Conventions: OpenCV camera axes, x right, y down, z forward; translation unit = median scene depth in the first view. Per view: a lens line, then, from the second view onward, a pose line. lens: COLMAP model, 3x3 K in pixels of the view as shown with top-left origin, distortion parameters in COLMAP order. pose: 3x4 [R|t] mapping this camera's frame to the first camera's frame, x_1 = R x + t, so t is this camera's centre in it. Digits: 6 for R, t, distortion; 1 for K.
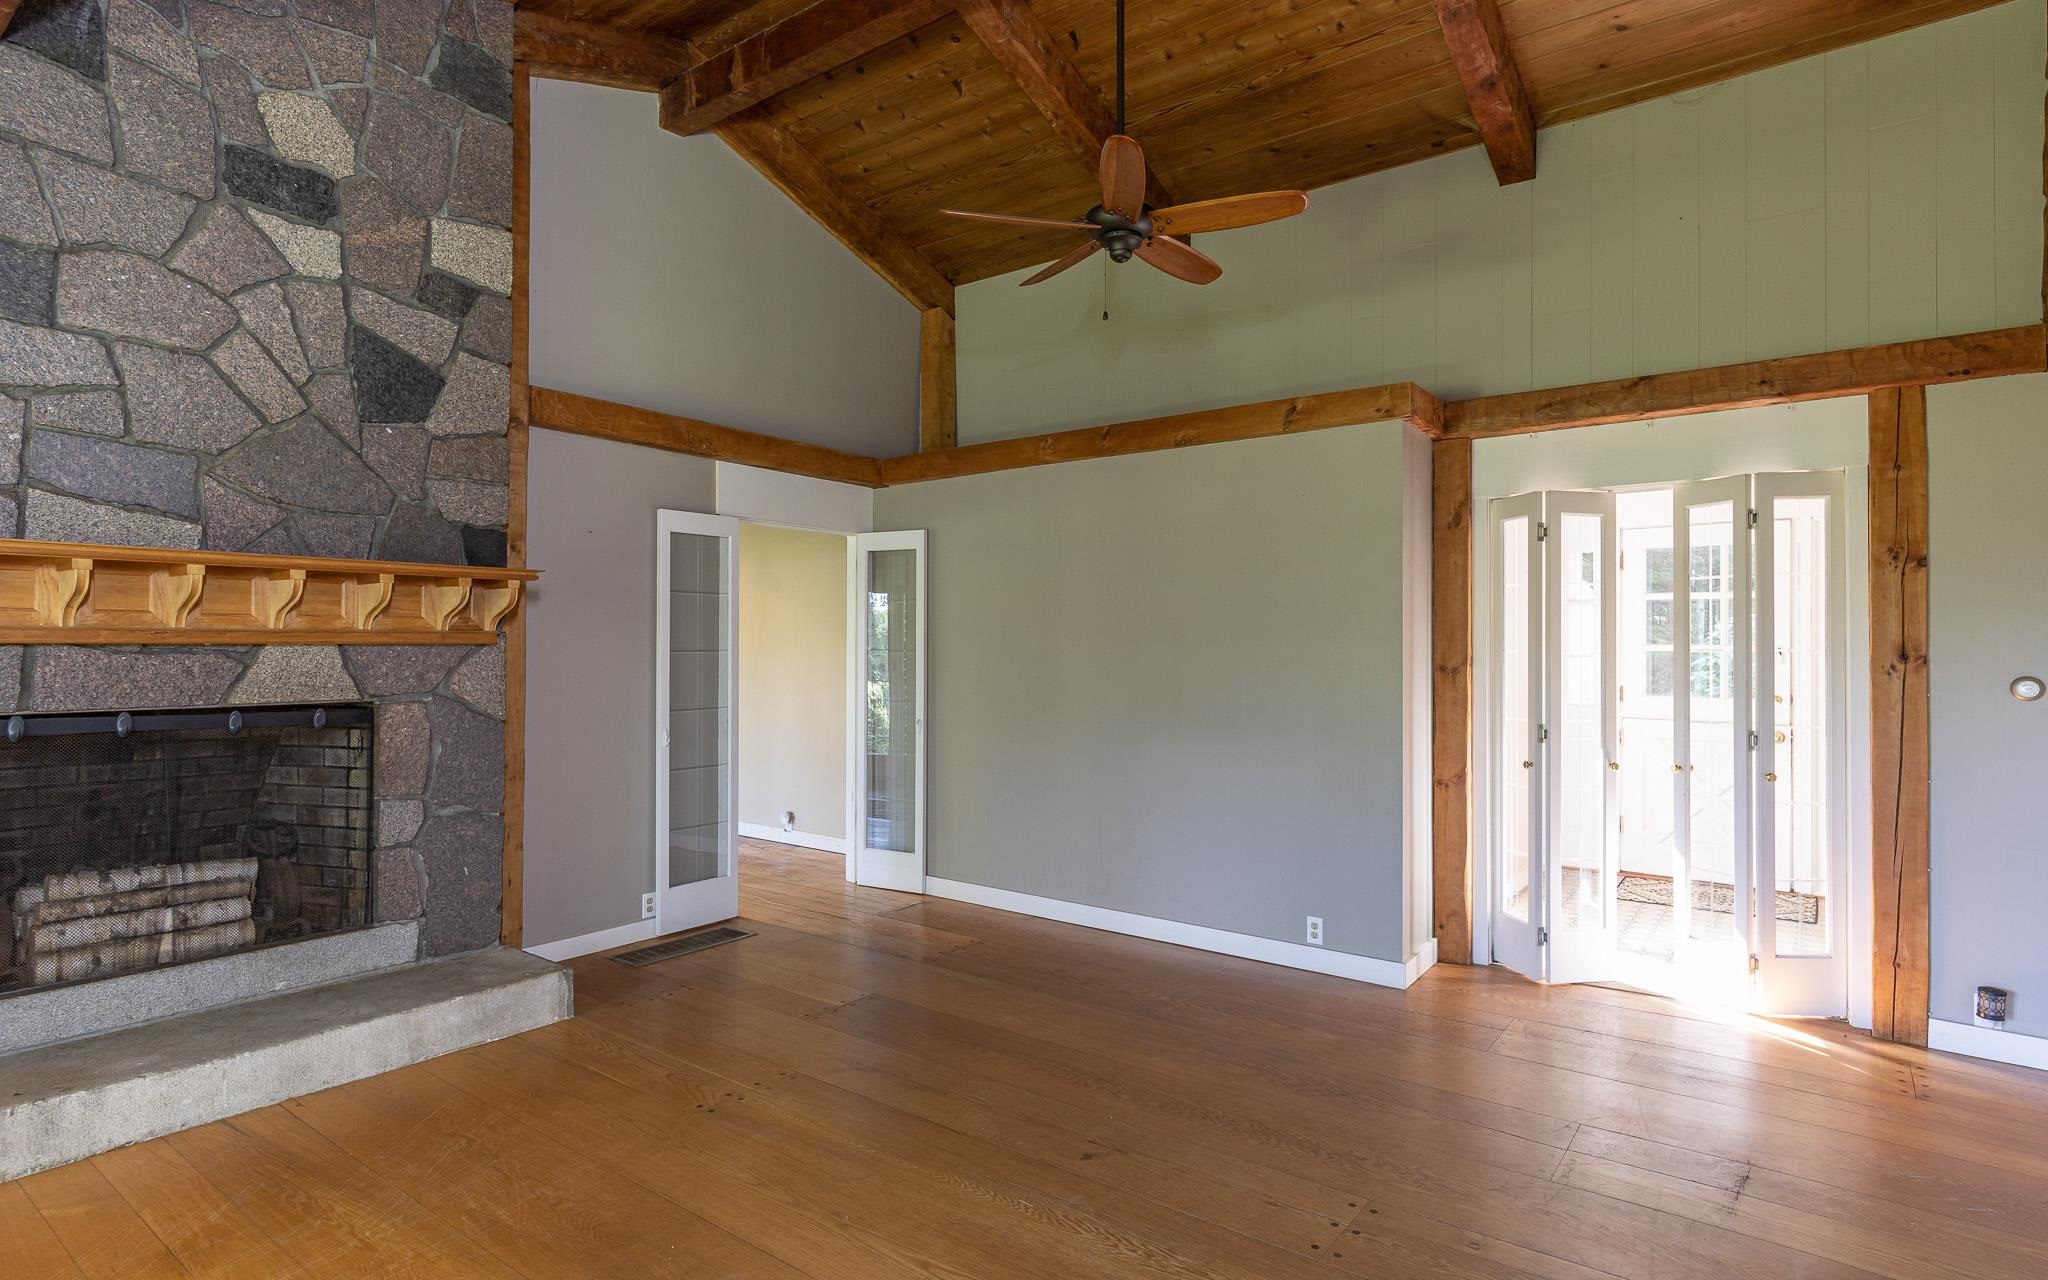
lens RADIAL K [[1068.4, 0, 1014.7], [0, 1068.4, 656.0], [0, 0, 1]] dist [0.002799, -0.002651]
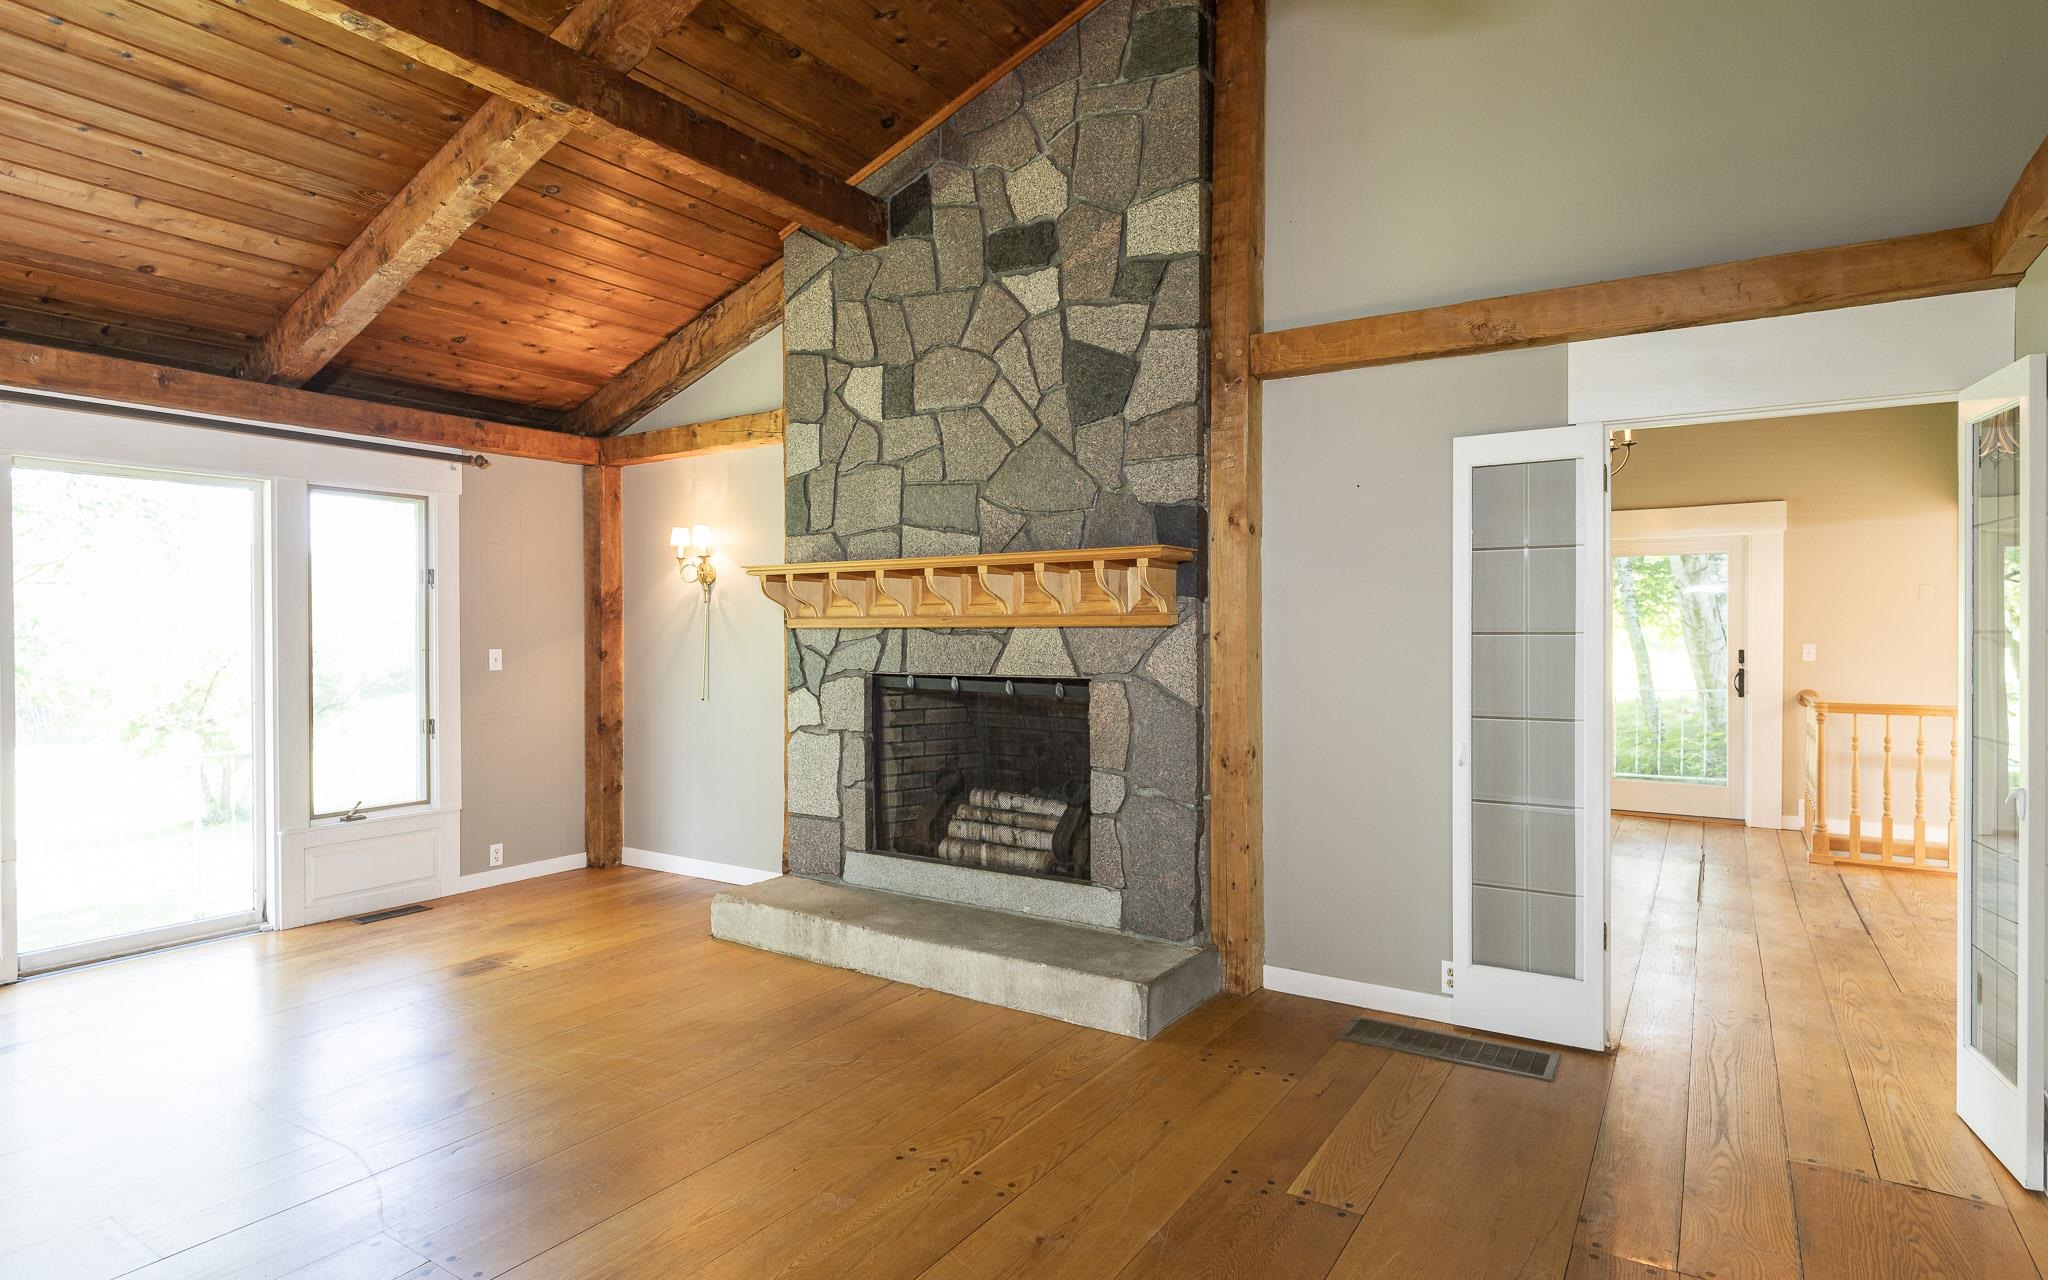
lens RADIAL K [[1085.5, 0, 1024.0], [0, 1085.5, 640.0], [0, 0, 1]] dist [0.004230, -0.000827]
pose [[0.066802, 0.008835, -0.997727, 0.525238], [-0.004659, 0.999953, 0.008543, -0.006959], [0.997755, 0.004078, 0.066840, 0.893724]]
